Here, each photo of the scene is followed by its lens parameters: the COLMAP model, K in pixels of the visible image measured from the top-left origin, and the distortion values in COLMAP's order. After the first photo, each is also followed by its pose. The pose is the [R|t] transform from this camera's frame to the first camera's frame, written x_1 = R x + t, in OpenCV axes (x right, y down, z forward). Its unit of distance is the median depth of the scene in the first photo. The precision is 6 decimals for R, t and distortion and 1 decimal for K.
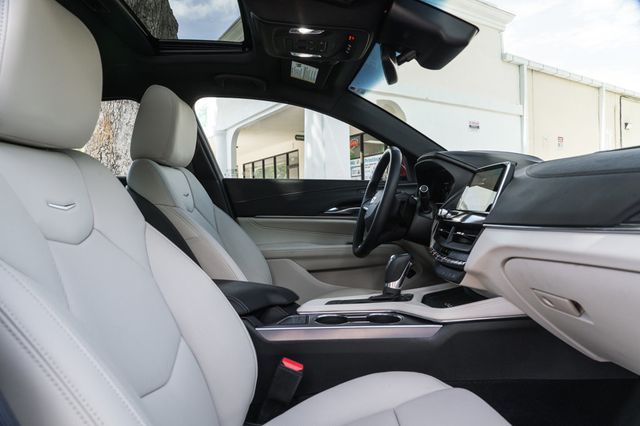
lens RADIAL K [[433.4, 0, 320.0], [0, 433.4, 213.0], [0, 0, 1]] dist [0.008872, 0.003952]
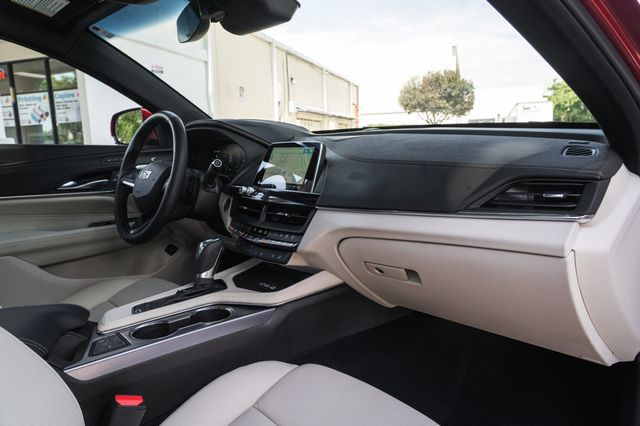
lens RADIAL K [[462.5, 0, 320.0], [0, 462.5, 213.0], [0, 0, 1]] dist [-0.005387, 0.001260]
pose [[0.761325, -0.104363, 0.639916, -0.245487], [0.028182, 0.991354, 0.128150, -0.075565], [-0.647758, -0.079529, 0.757684, 0.121080]]
